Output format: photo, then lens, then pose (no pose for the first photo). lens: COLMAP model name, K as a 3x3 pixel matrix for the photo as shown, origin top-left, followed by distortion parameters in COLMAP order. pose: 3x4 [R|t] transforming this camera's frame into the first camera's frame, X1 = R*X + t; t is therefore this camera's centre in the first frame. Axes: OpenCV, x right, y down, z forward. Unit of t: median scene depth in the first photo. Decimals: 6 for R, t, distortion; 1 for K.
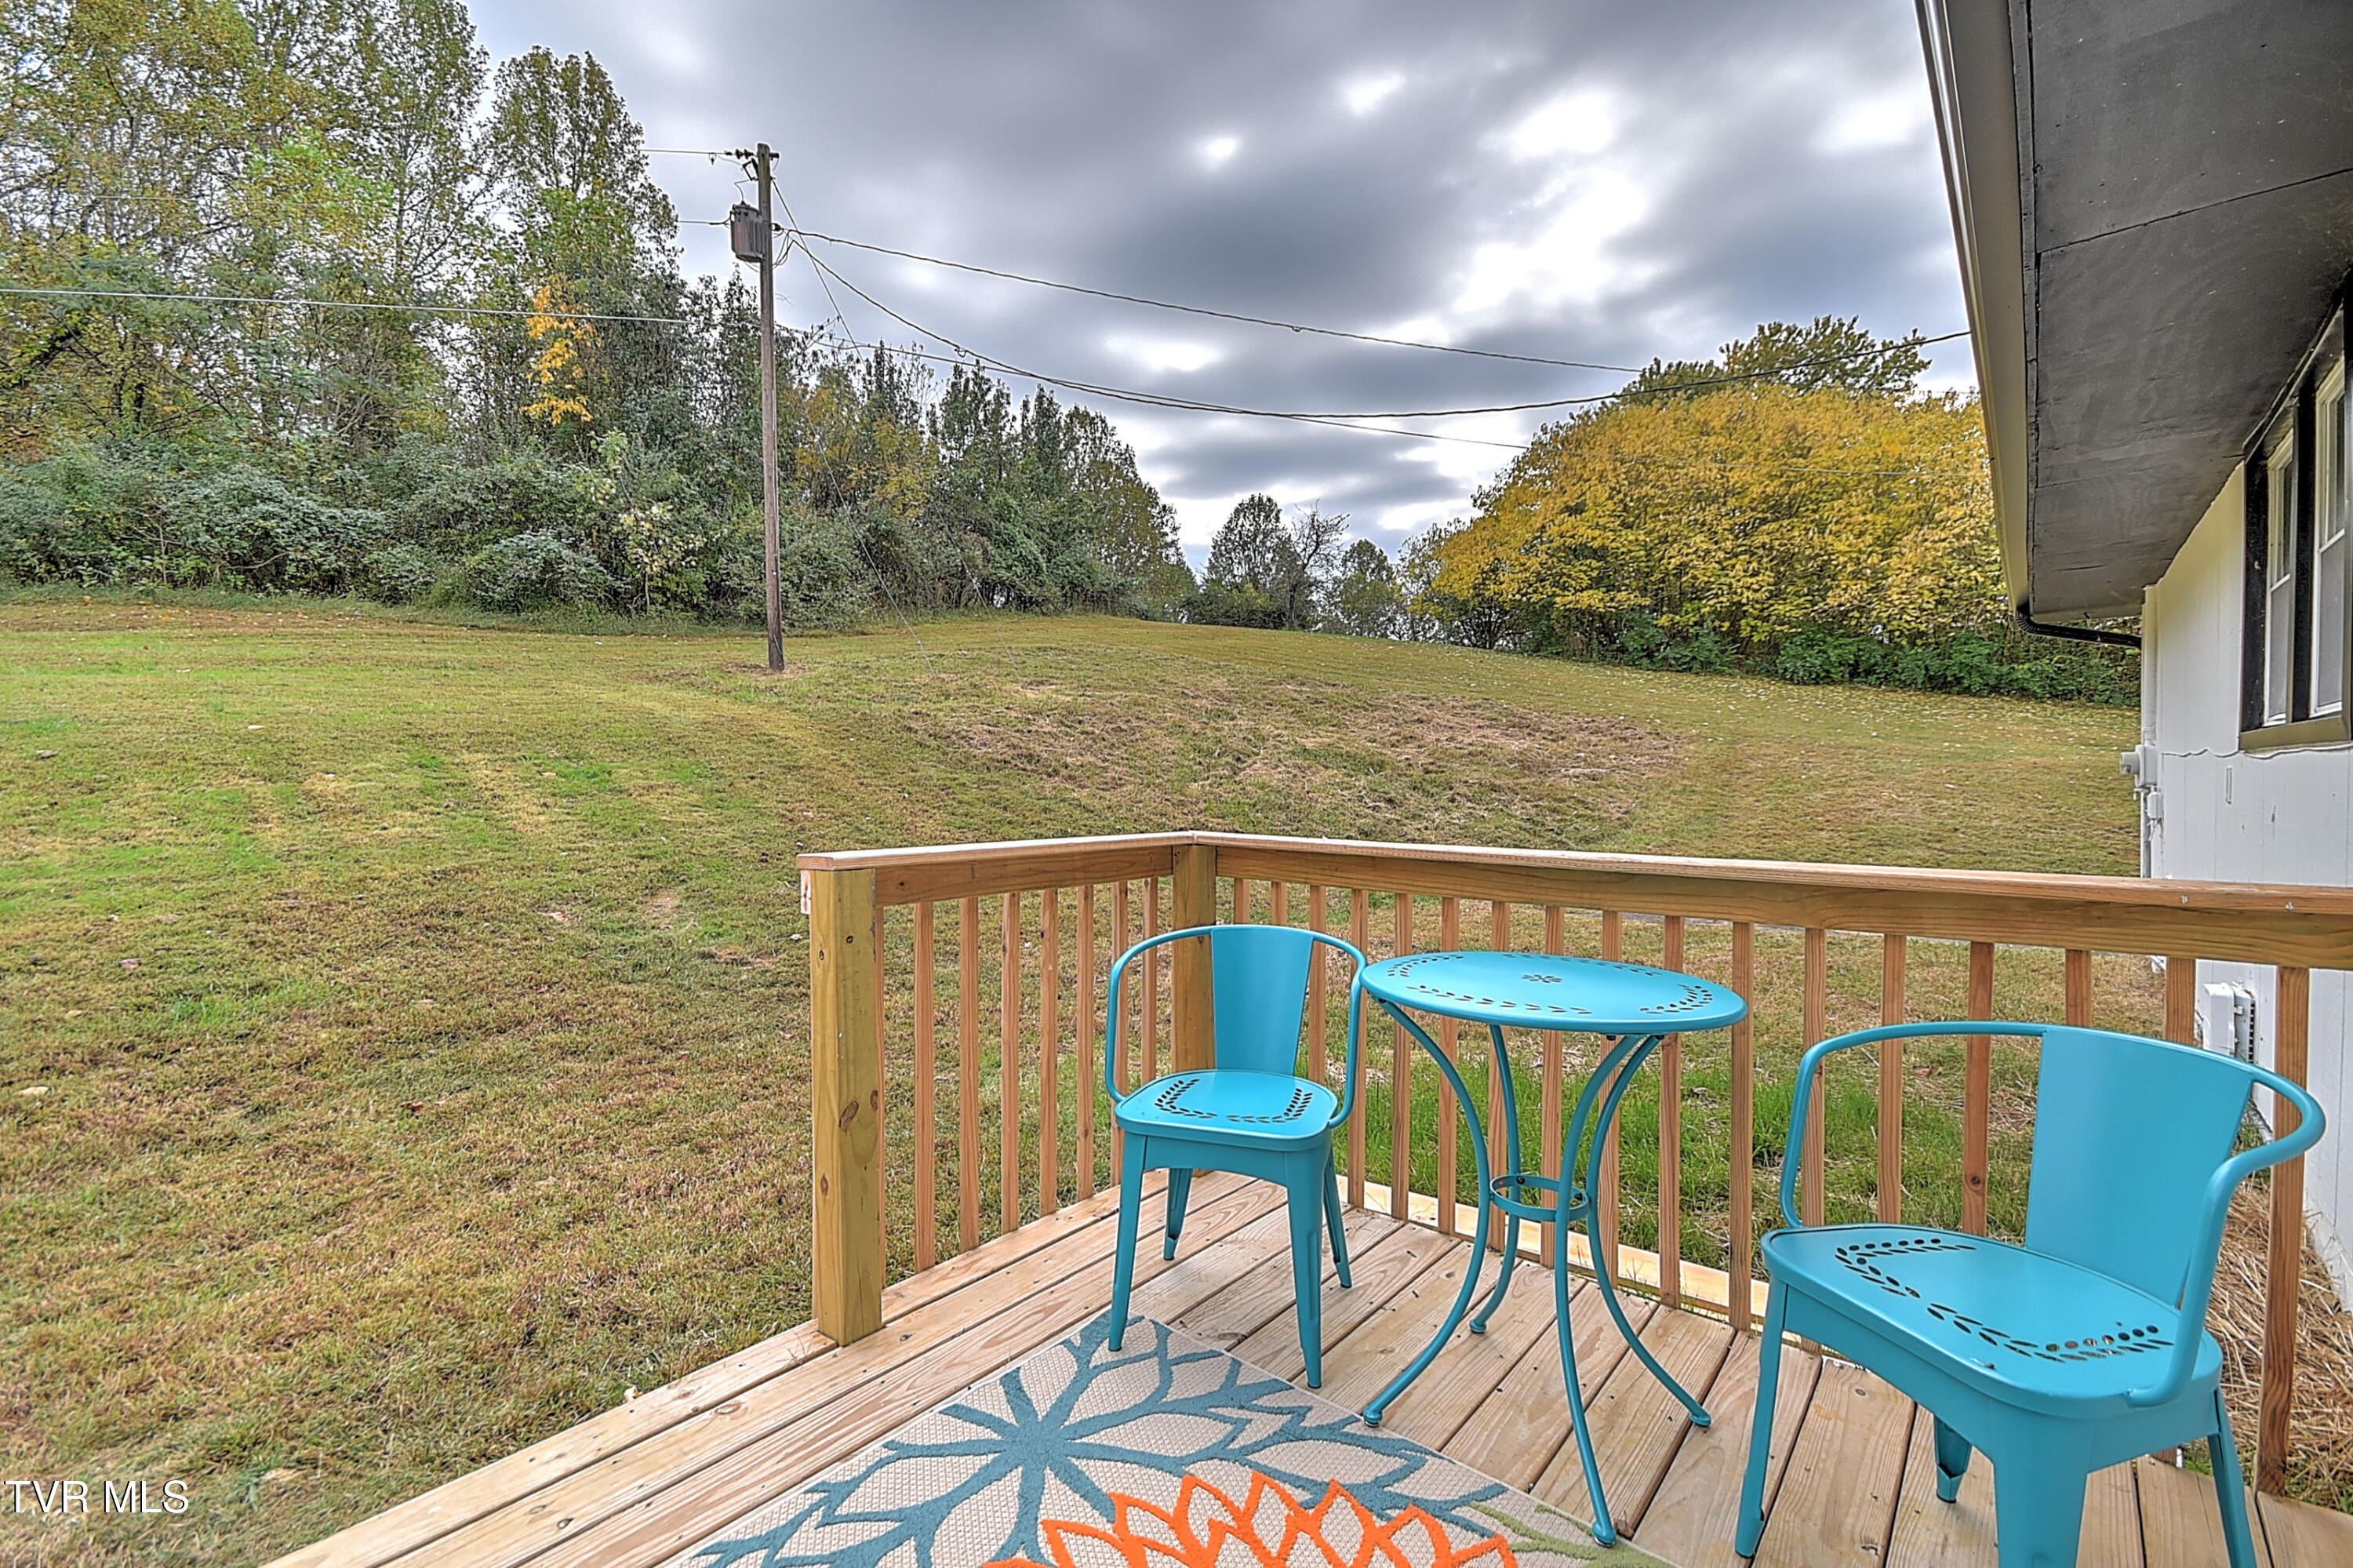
lens RADIAL K [[1027.4, 0, 1188.0], [0, 1027.4, 790.0], [0, 0, 1]] dist [0.010349, -0.006362]
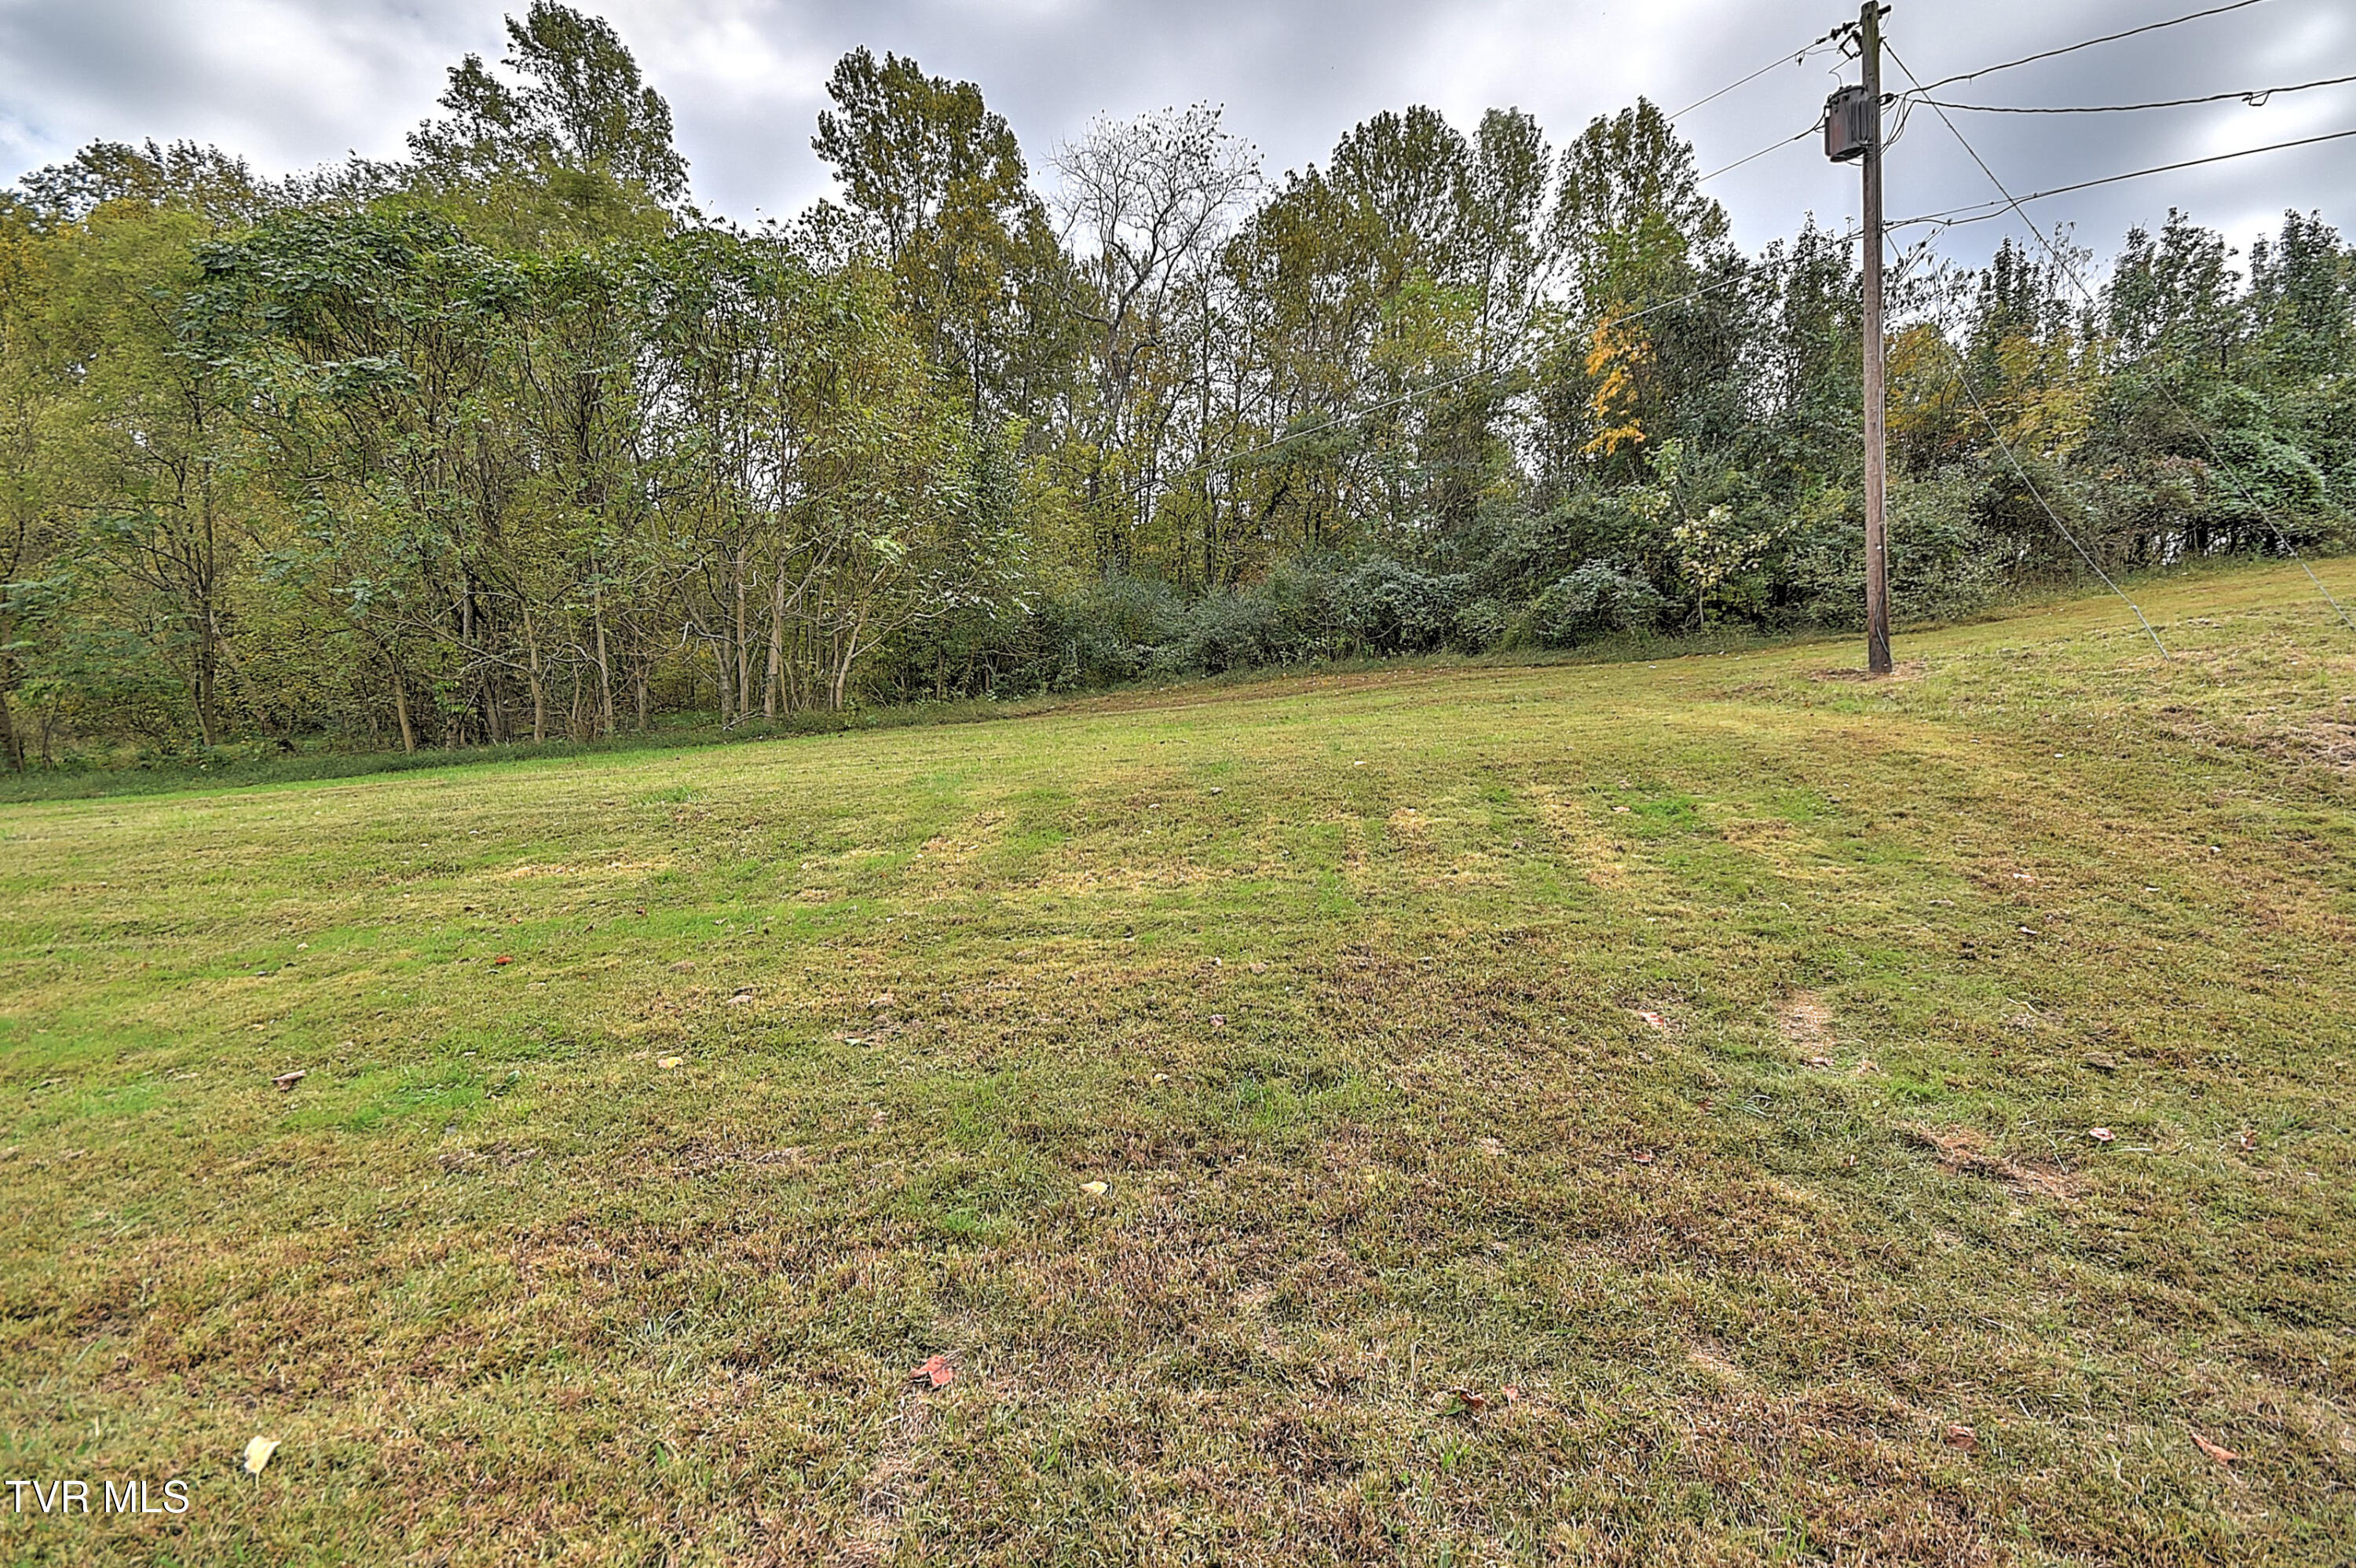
lens RADIAL K [[1028.6, 0, 1175.7], [0, 1028.6, 797.7], [0, 0, 1]] dist [0.010349, -0.006362]
pose [[0.590567, -0.003606, -0.806980, -0.063566], [-0.014711, 0.999776, -0.015233, -0.002642], [0.806854, 0.020867, 0.590382, 0.086843]]
